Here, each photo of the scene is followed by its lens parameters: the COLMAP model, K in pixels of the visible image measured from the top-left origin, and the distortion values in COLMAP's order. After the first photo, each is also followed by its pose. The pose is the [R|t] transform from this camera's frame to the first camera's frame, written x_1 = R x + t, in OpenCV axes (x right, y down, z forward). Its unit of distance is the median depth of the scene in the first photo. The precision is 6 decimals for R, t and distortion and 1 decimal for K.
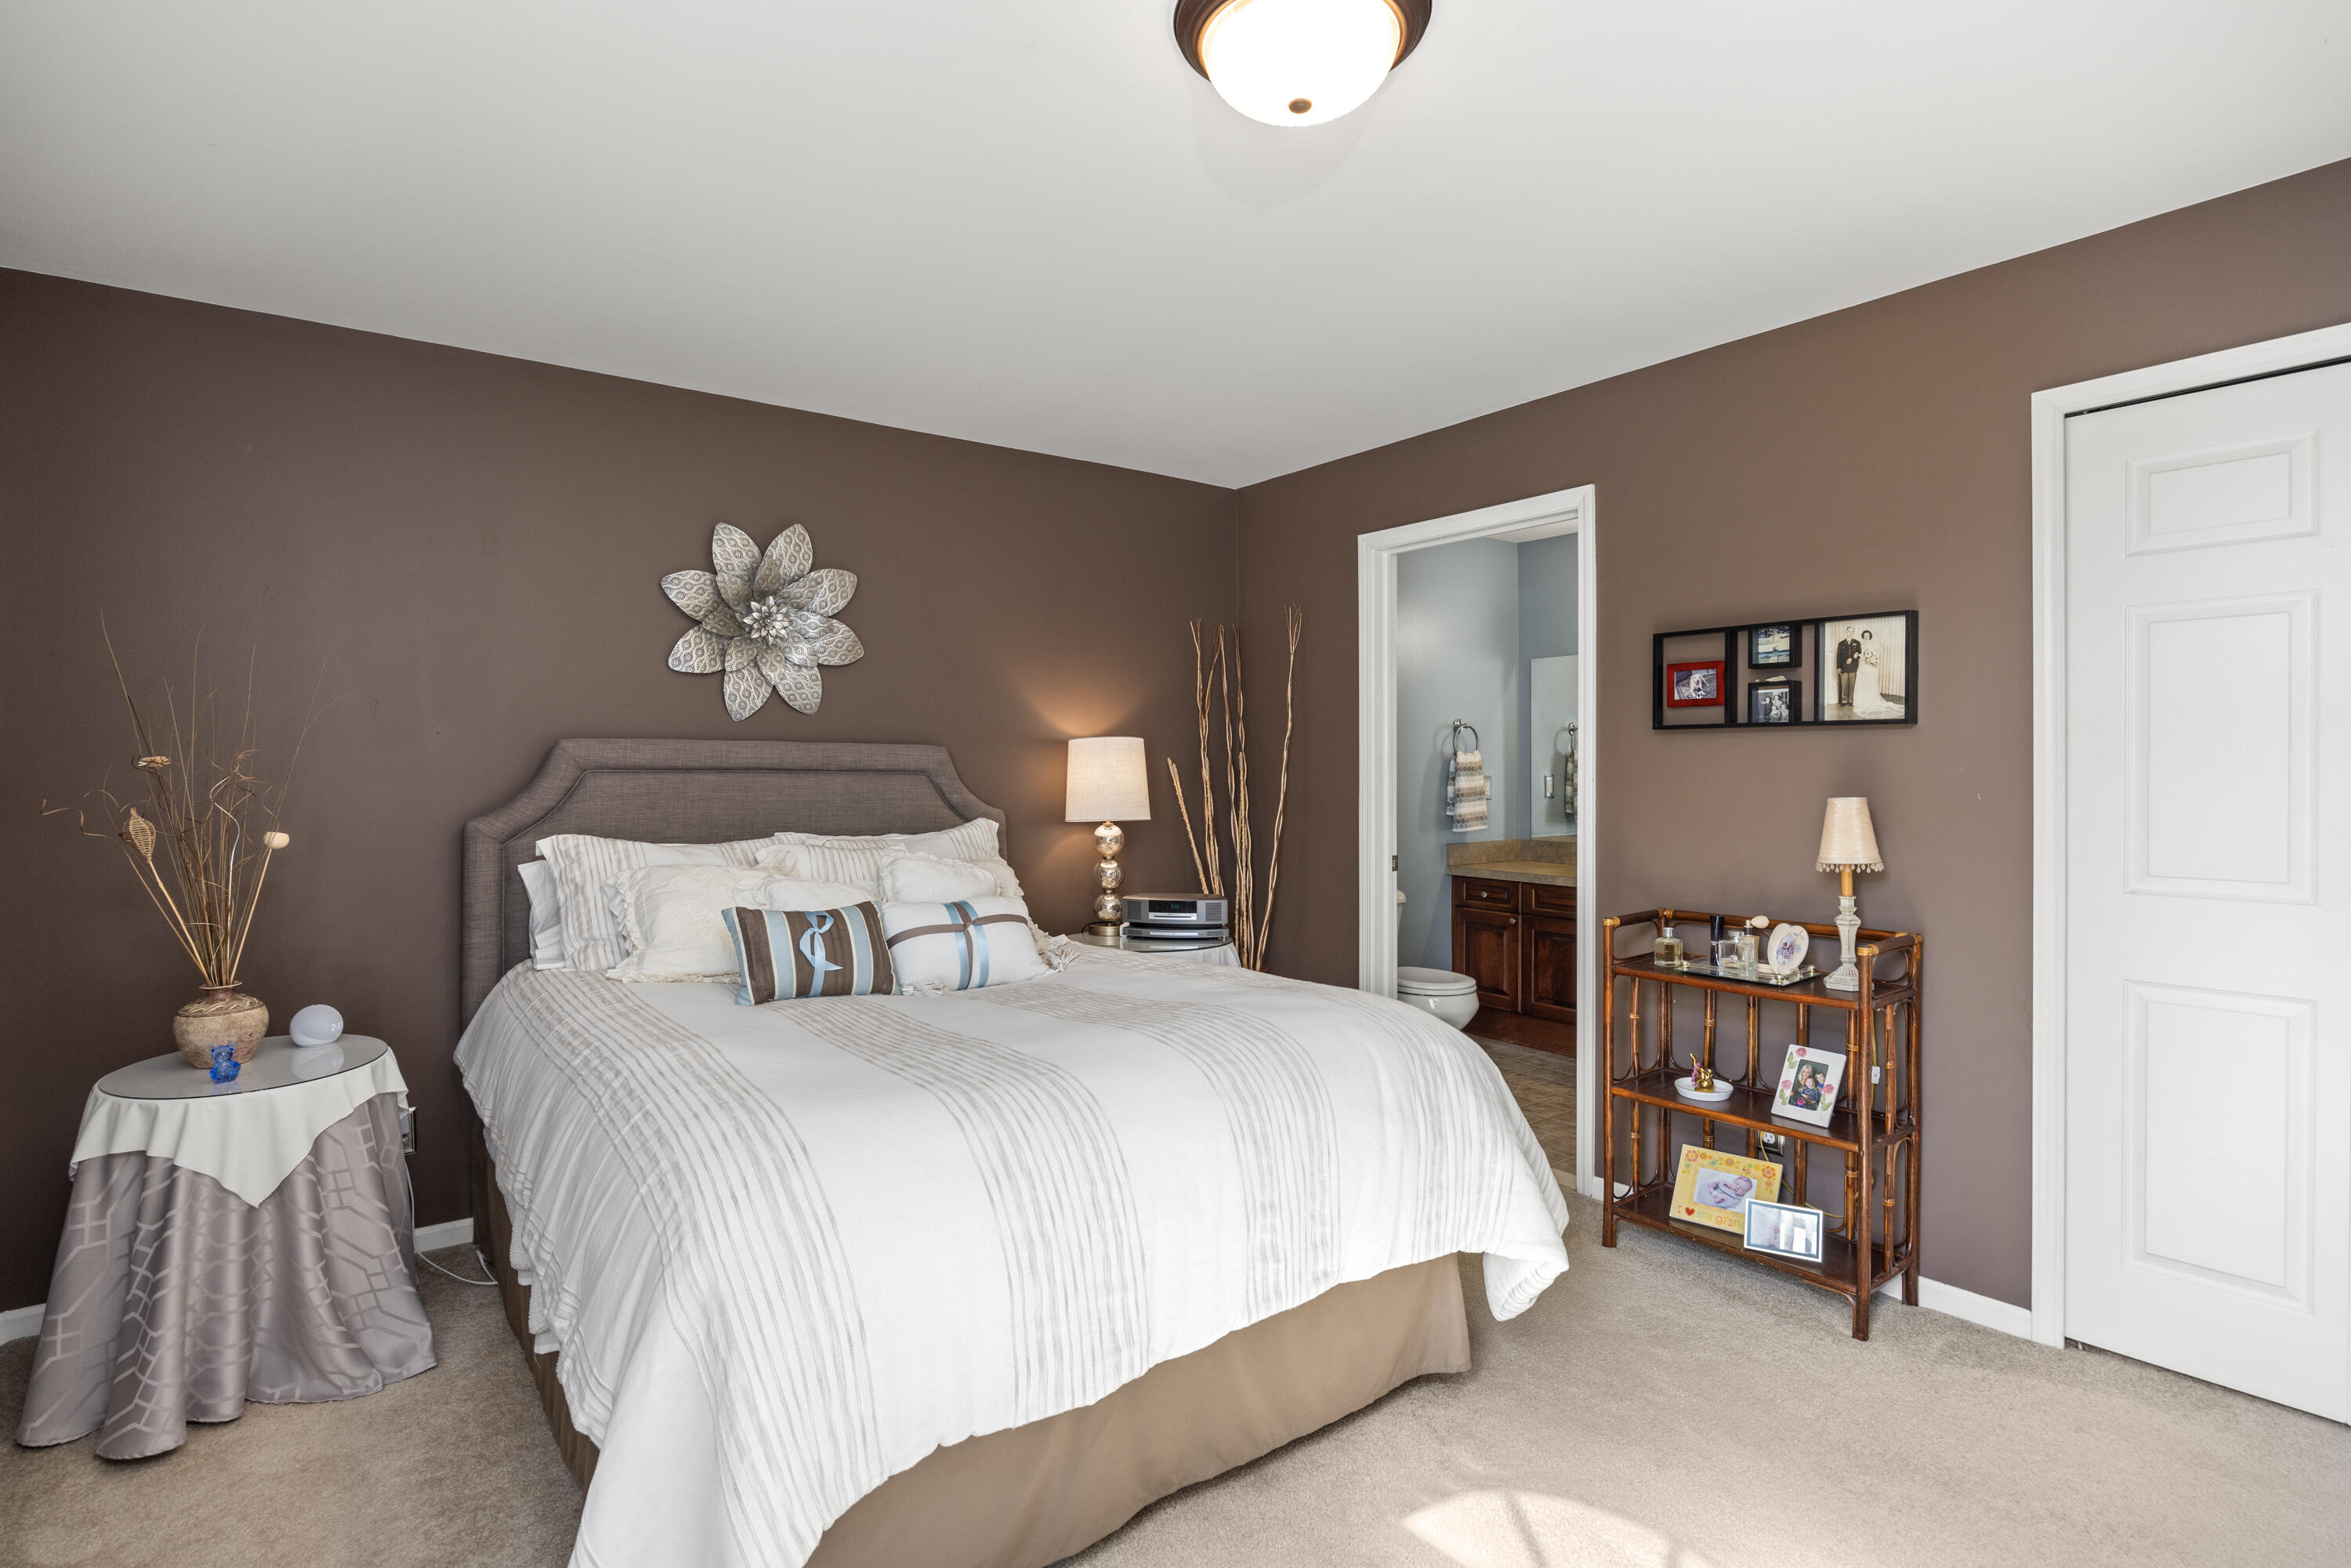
lens RADIAL K [[1137.2, 0, 1175.5], [0, 1137.2, 784.0], [0, 0, 1]] dist [-0.020281, 0.000294]
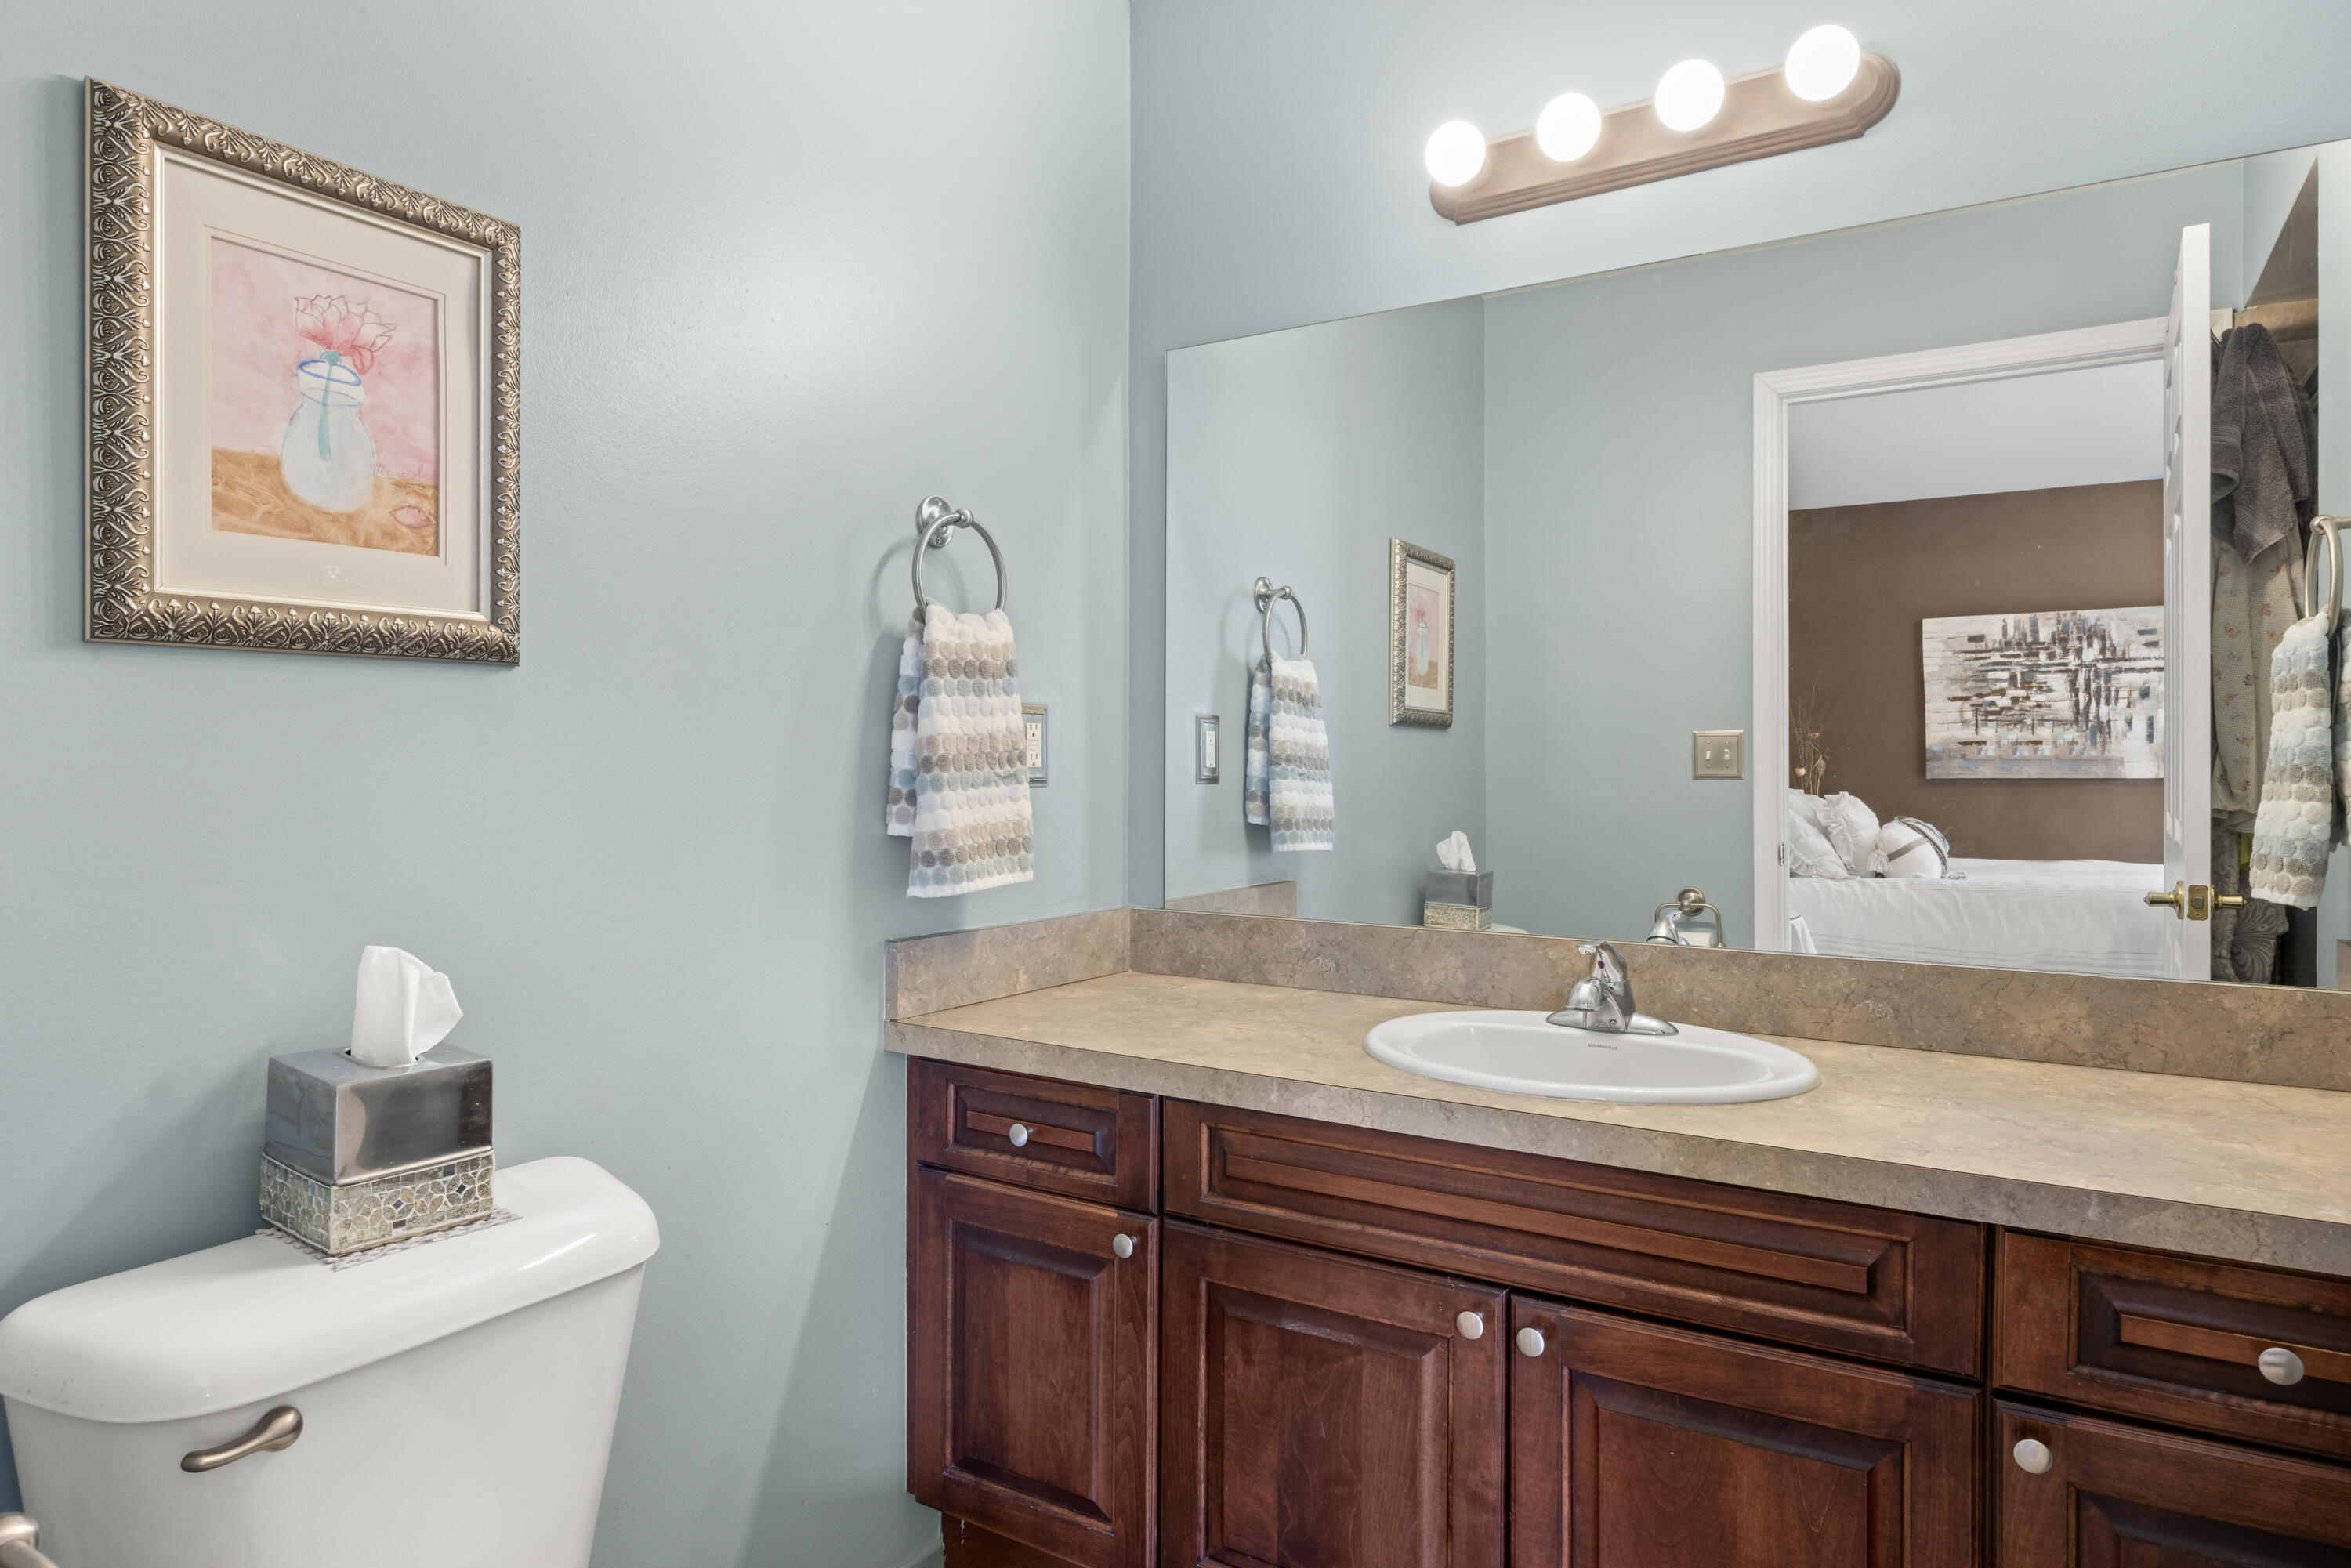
lens RADIAL K [[1416.9, 0, 1175.5], [0, 1416.9, 784.0], [0, 0, 1]] dist [-0.000482, -0.000031]
pose [[0.935819, 0.002764, 0.352471, 0.190943], [-0.002301, 0.999996, -0.001733, 0.015945], [-0.352474, 0.000811, 0.935821, 0.683767]]
